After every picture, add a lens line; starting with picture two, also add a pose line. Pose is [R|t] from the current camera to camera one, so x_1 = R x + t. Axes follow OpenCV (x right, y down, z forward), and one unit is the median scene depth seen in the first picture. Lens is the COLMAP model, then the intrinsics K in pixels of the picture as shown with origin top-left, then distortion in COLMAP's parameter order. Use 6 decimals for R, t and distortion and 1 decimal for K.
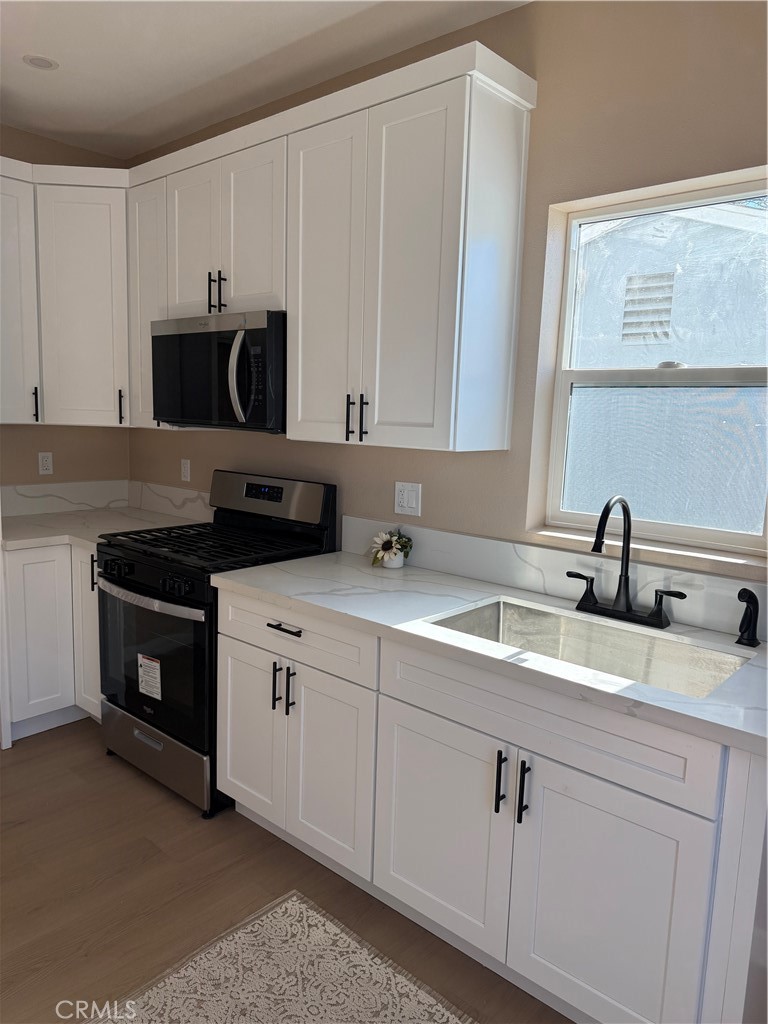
lens RADIAL K [[714.6, 0, 384.0], [0, 714.6, 512.0], [0, 0, 1]] dist [0.107873, -0.200302]
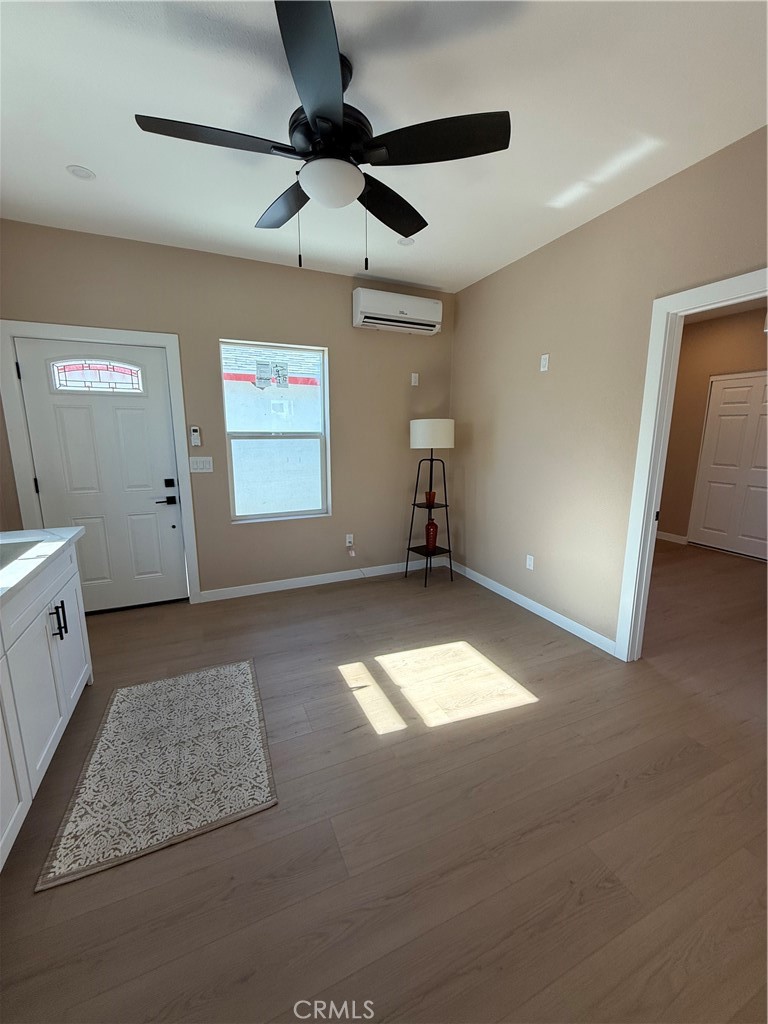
lens RADIAL K [[408.9, 0, 384.0], [0, 408.9, 512.0], [0, 0, 1]] dist [0.001155, 0.000283]
pose [[-0.908117, -0.113432, 0.403059, -0.634875], [0.026949, 0.944777, 0.326605, -0.132379], [-0.417848, 0.307458, -0.854911, 0.965773]]
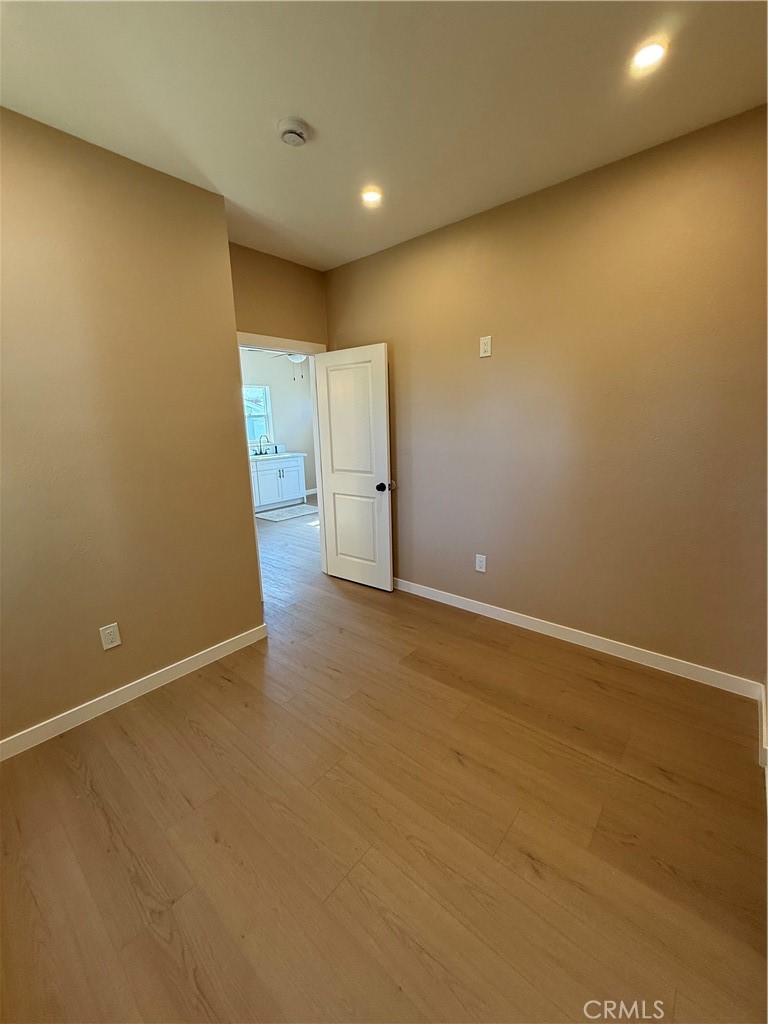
lens RADIAL K [[408.9, 0, 384.0], [0, 408.9, 512.0], [0, 0, 1]] dist [0.001155, 0.000283]
pose [[-0.009219, -0.248947, 0.968473, -2.602172], [0.166413, 0.954627, 0.246971, -0.066555], [-0.986013, 0.163444, 0.032627, -0.062648]]
